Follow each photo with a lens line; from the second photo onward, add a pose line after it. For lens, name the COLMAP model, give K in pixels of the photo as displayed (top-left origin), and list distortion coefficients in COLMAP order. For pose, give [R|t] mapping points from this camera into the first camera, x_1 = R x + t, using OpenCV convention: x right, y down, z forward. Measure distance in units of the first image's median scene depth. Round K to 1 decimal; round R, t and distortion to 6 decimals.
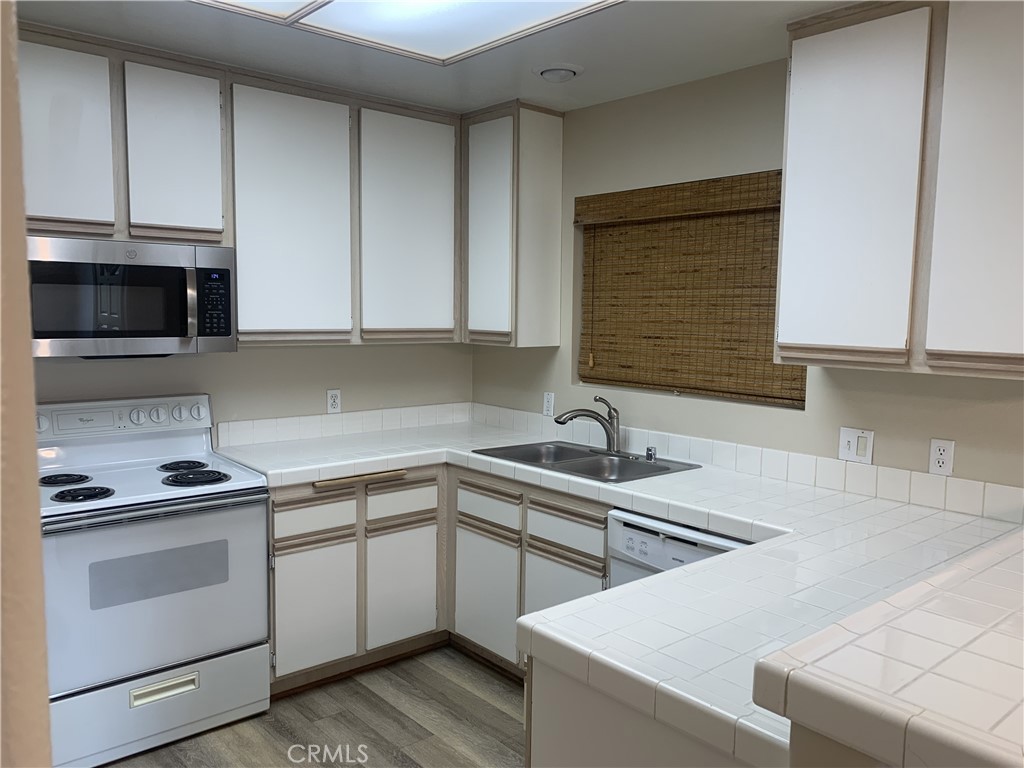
lens RADIAL K [[809.2, 0, 511.9], [0, 809.2, 386.4], [0, 0, 1]] dist [0.045186, -0.051189]
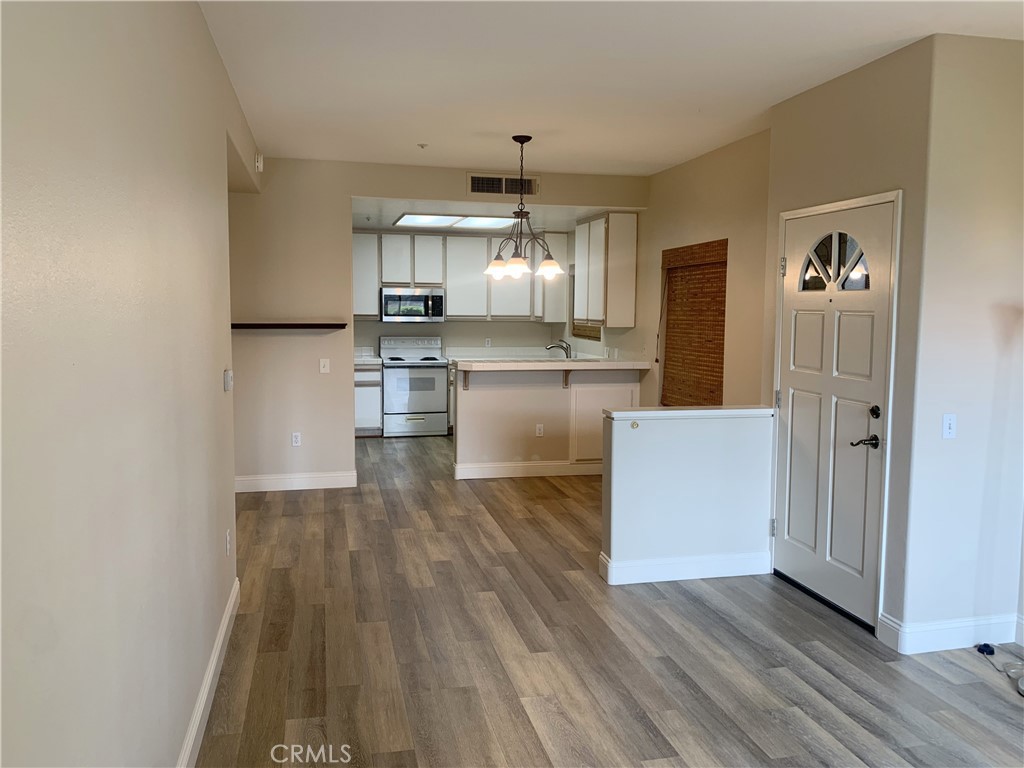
lens RADIAL K [[809.2, 0, 508.6], [0, 809.2, 381.8], [0, 0, 1]] dist [0.045186, -0.051189]
pose [[0.882948, 0.040110, -0.467755, 1.373459], [-0.043649, 0.999042, 0.003276, 0.170907], [0.467438, 0.017525, 0.883852, -1.666392]]
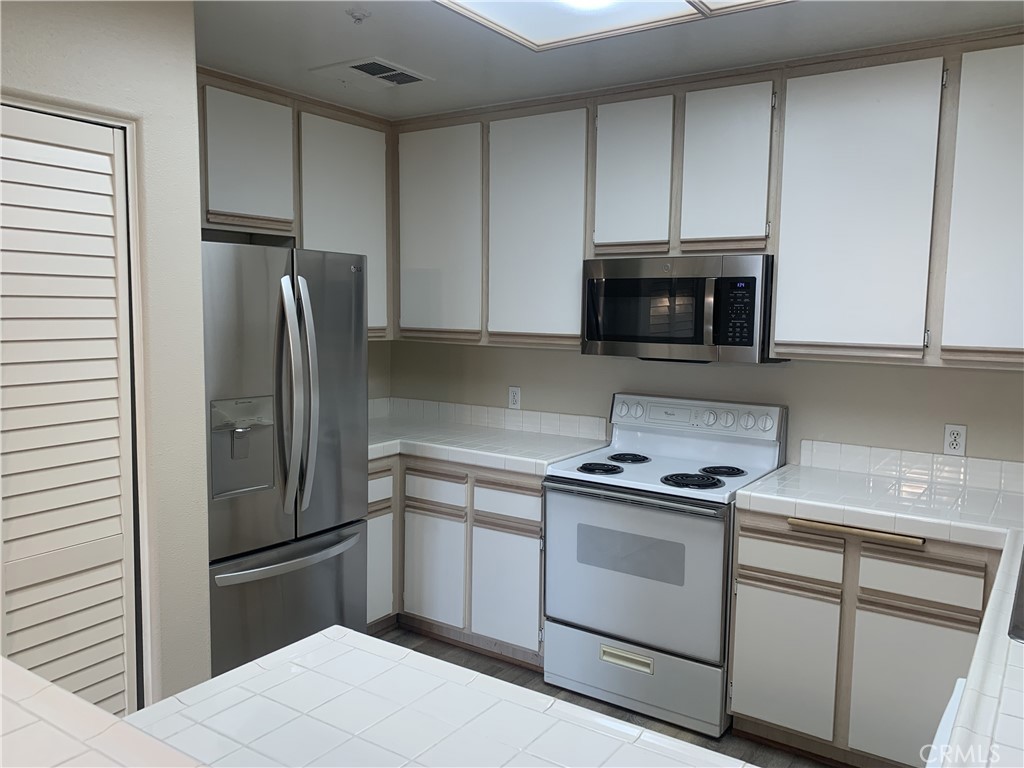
lens RADIAL K [[809.2, 0, 511.2], [0, 809.2, 386.0], [0, 0, 1]] dist [0.045186, -0.051189]
pose [[0.255066, 0.083942, -0.963273, 0.521437], [-0.107995, 0.992465, 0.057889, -0.040345], [0.960874, 0.089263, 0.262210, 0.482925]]
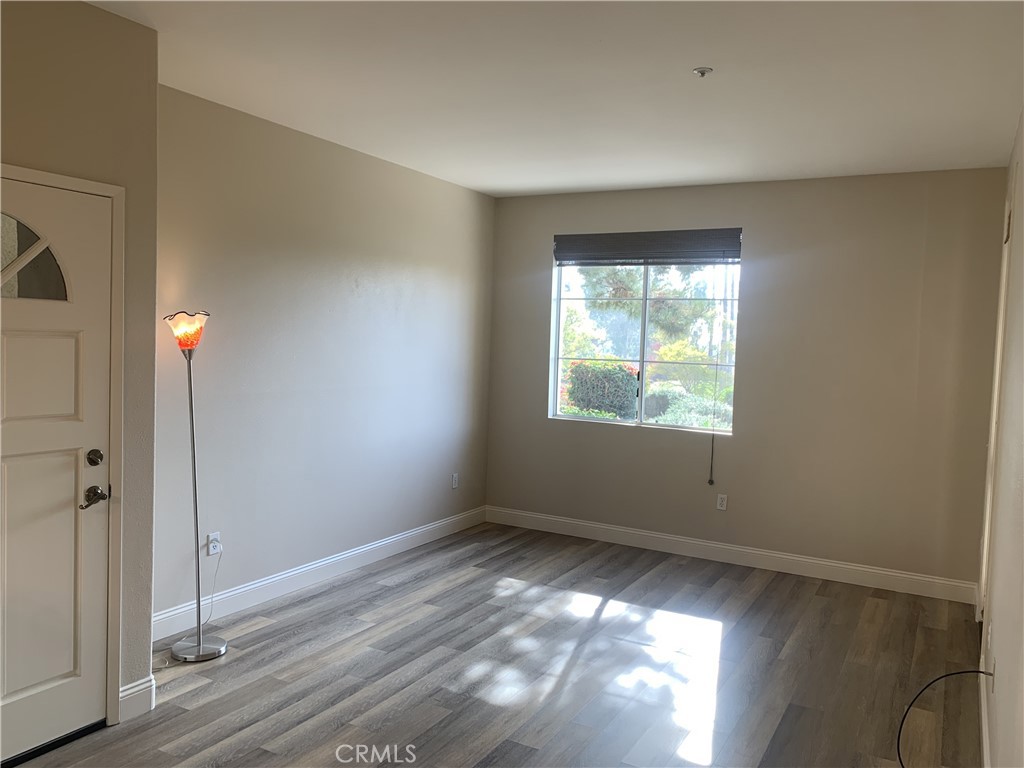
lens RADIAL K [[809.2, 0, 512.9], [0, 809.2, 385.2], [0, 0, 1]] dist [0.045186, -0.051189]
pose [[-0.340652, -0.077371, 0.937000, 0.182039], [0.055075, 0.993255, 0.102039, 0.035103], [-0.938575, 0.086365, -0.334093, -0.445249]]
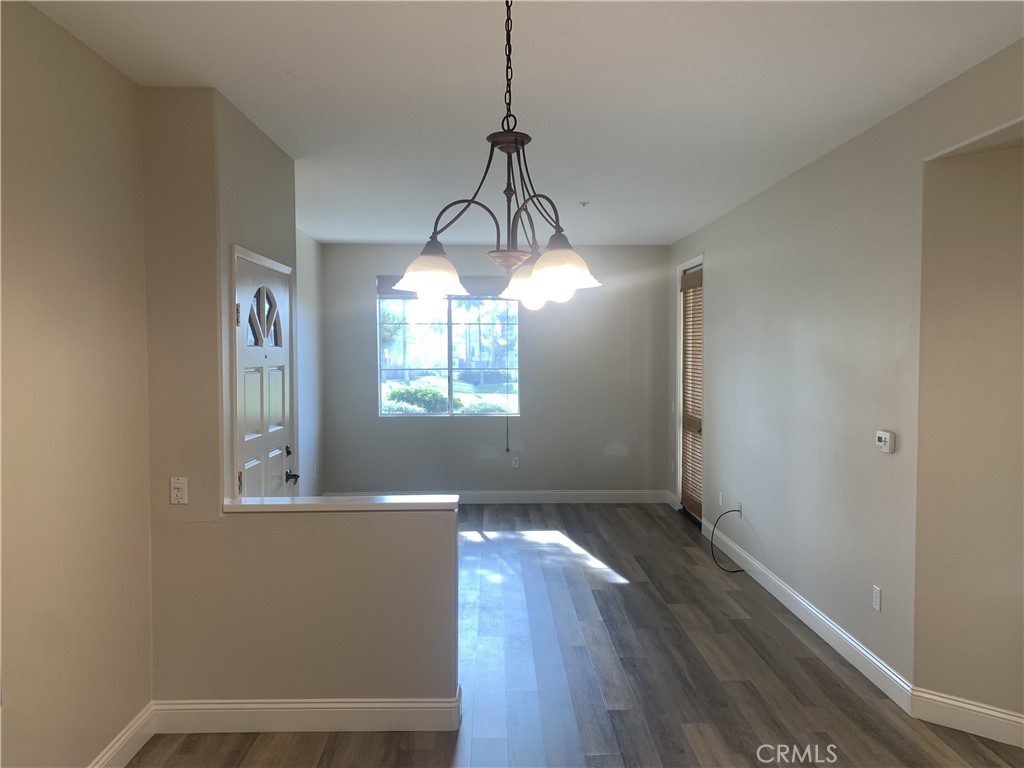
lens RADIAL K [[809.2, 0, 514.4], [0, 809.2, 383.6], [0, 0, 1]] dist [0.045186, -0.051189]
pose [[-0.774828, -0.037398, 0.631065, 0.046537], [0.054967, 0.990482, 0.126188, -0.087017], [-0.629778, 0.132462, -0.765397, 0.561013]]
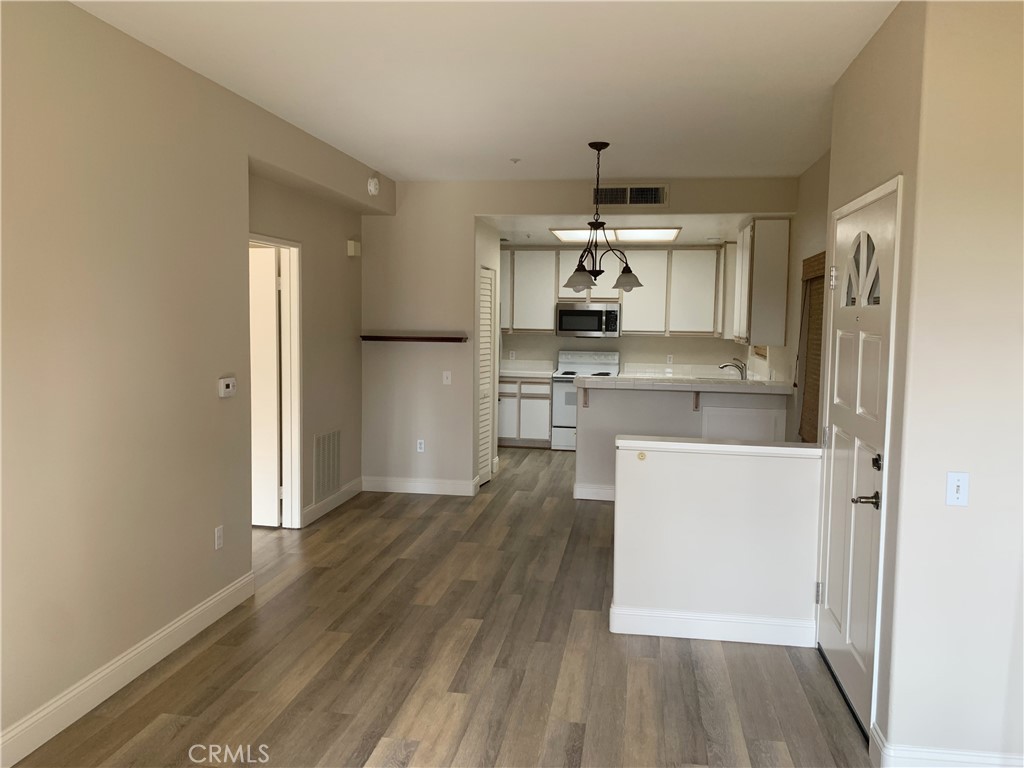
lens RADIAL K [[787.9, 0, 513.3], [0, 787.9, 381.8], [0, 0, 1]] dist [0.041965, -0.038380]
pose [[0.642702, 0.062873, -0.763532, 1.726891], [-0.082724, 0.996495, 0.012423, 0.125047], [0.761637, 0.055178, 0.645650, -1.243946]]
